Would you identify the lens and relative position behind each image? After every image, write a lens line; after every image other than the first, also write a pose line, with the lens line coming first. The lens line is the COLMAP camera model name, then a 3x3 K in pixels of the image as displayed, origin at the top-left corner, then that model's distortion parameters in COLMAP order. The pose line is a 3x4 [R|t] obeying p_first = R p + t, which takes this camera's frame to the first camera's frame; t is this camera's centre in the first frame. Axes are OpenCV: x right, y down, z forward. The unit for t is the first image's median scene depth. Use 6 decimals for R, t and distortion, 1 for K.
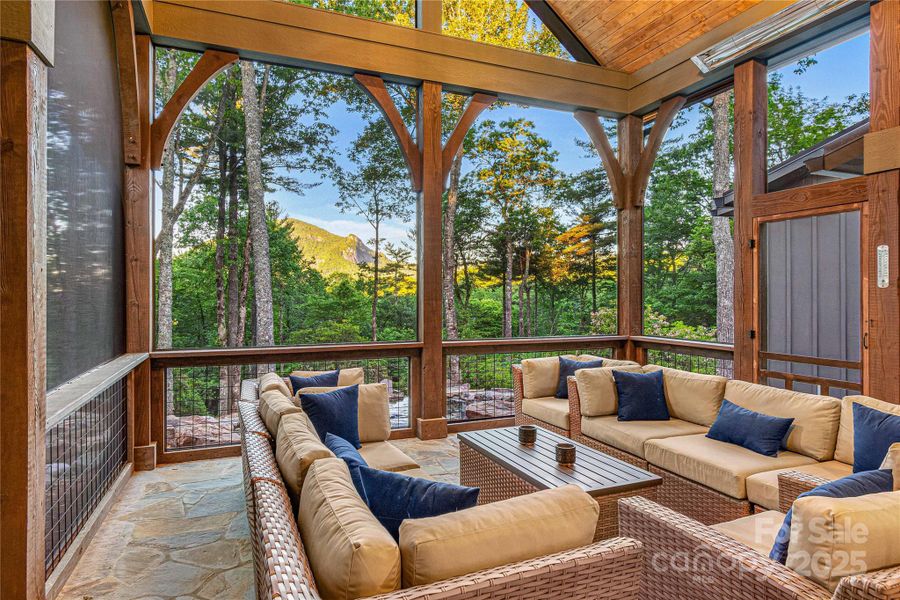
lens RADIAL K [[534.3, 0, 450.0], [0, 534.3, 300.0], [0, 0, 1]] dist [0.000979, -0.000647]
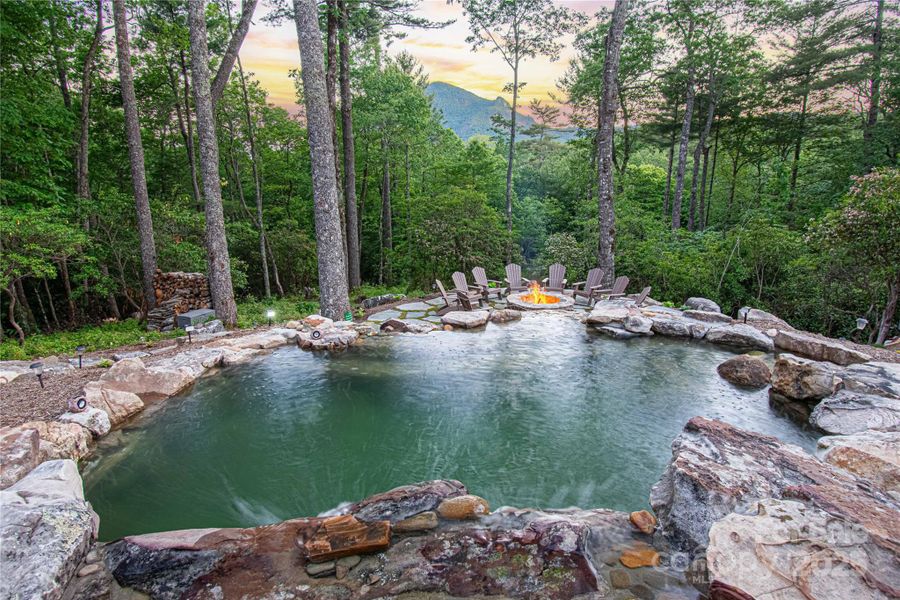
lens RADIAL K [[534.3, 0, 450.0], [0, 534.3, 300.0], [0, 0, 1]] dist [0.000979, -0.000647]
pose [[0.964874, 0.067488, -0.253898, -0.004274], [-0.004263, 0.970337, 0.241720, 0.006747], [0.262679, -0.232146, 0.936540, 0.121964]]
